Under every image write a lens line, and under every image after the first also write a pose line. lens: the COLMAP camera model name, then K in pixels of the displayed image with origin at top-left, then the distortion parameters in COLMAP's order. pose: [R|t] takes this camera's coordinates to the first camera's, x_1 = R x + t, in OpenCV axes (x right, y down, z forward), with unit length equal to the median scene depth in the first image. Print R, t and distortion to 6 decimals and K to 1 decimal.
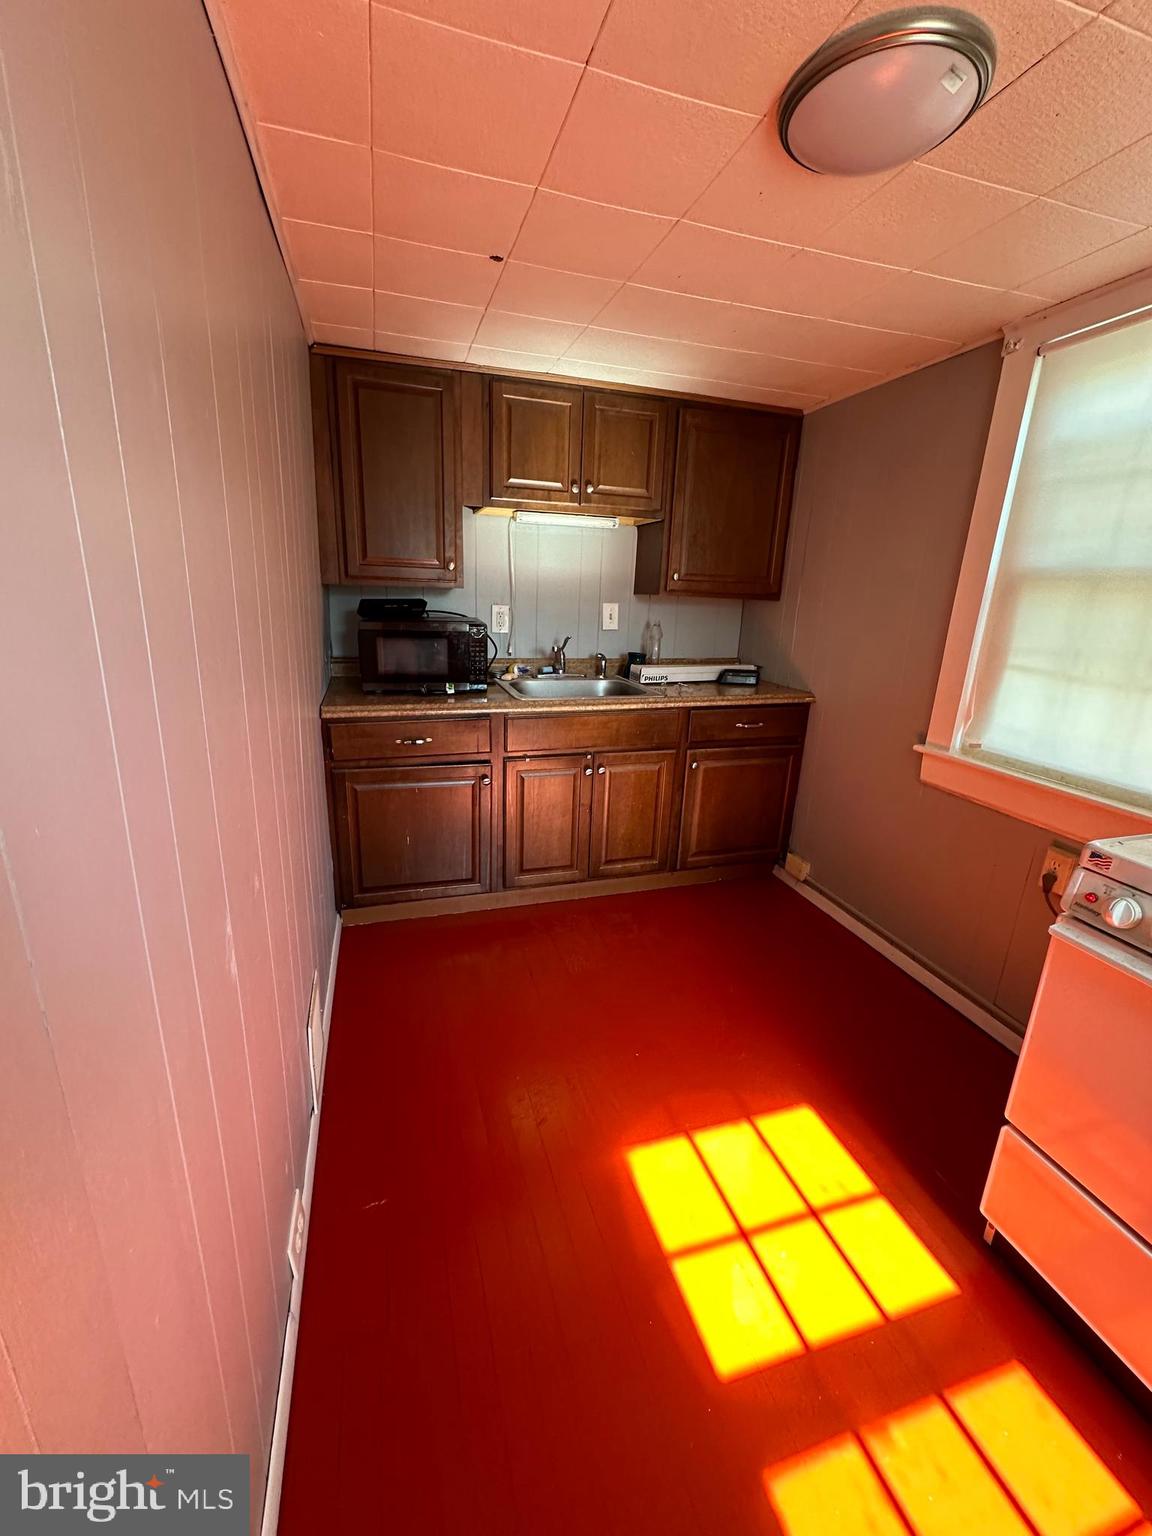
lens RADIAL K [[614.7, 0, 576.0], [0, 614.7, 768.0], [0, 0, 1]] dist [-0.000885, -0.000056]
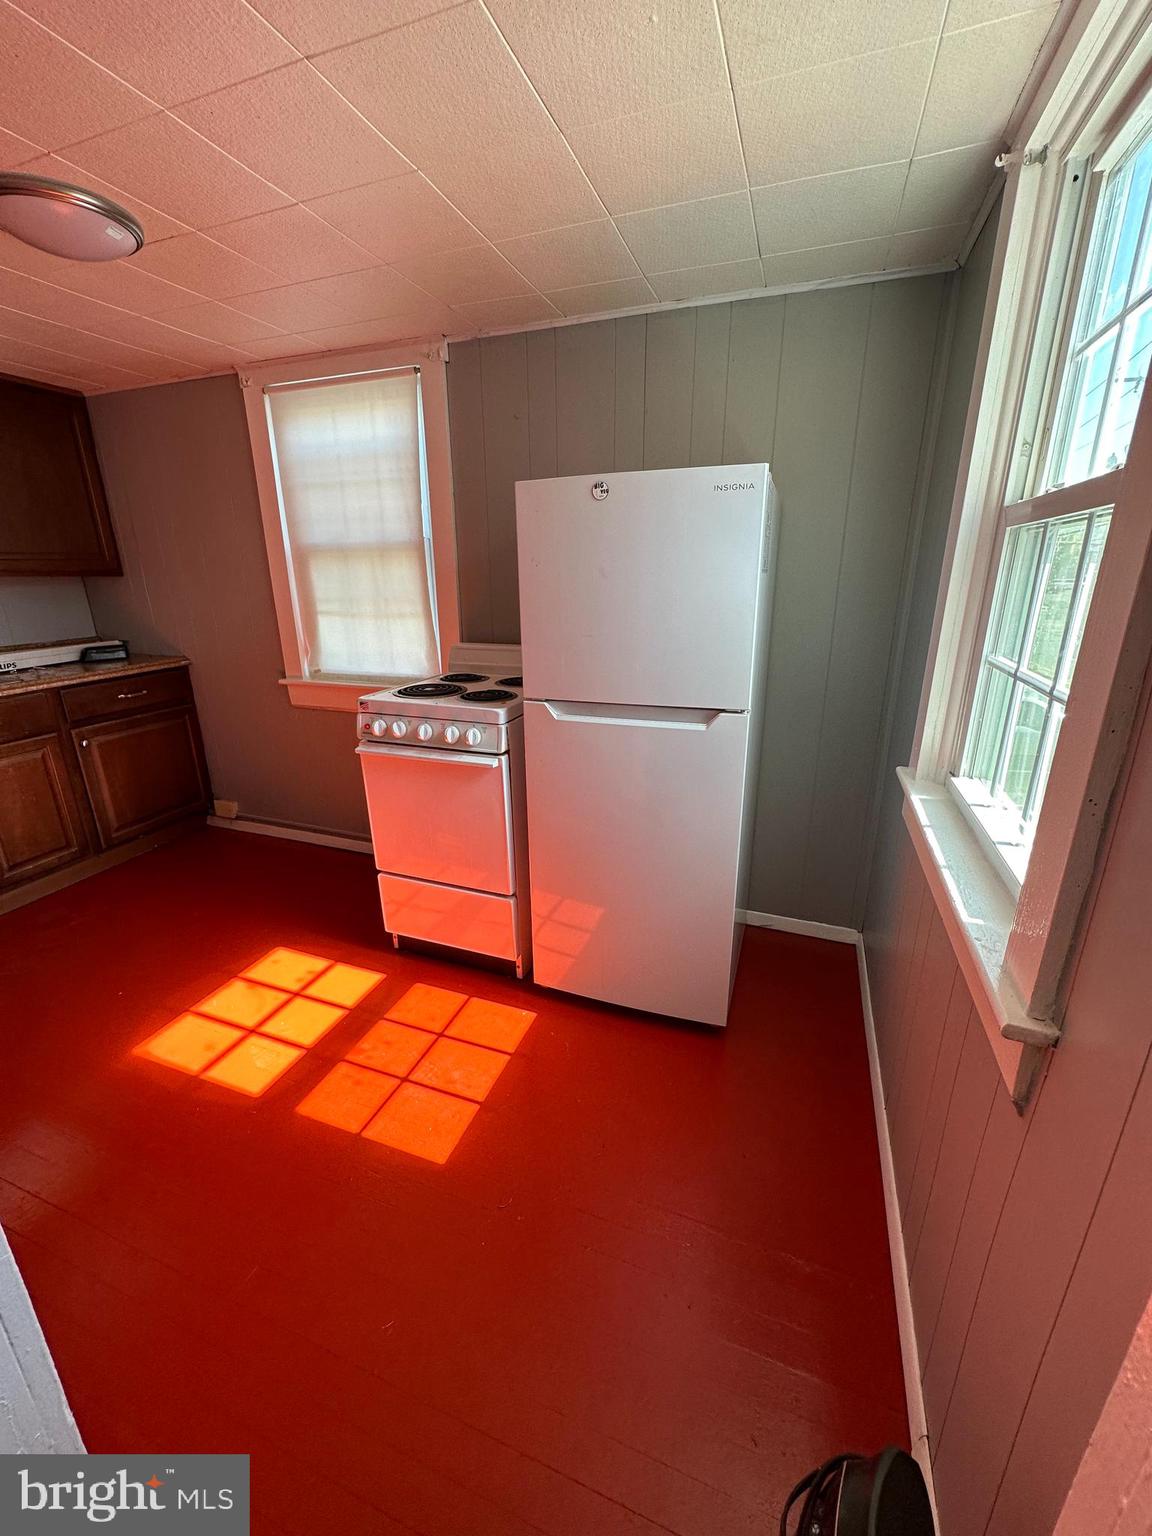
lens RADIAL K [[614.7, 0, 576.0], [0, 614.7, 768.0], [0, 0, 1]] dist [-0.000885, -0.000056]
pose [[0.612717, -0.282606, 0.738046, -0.069481], [0.251192, 0.955090, 0.157178, 0.078048], [-0.749320, 0.089085, 0.656189, -0.265338]]
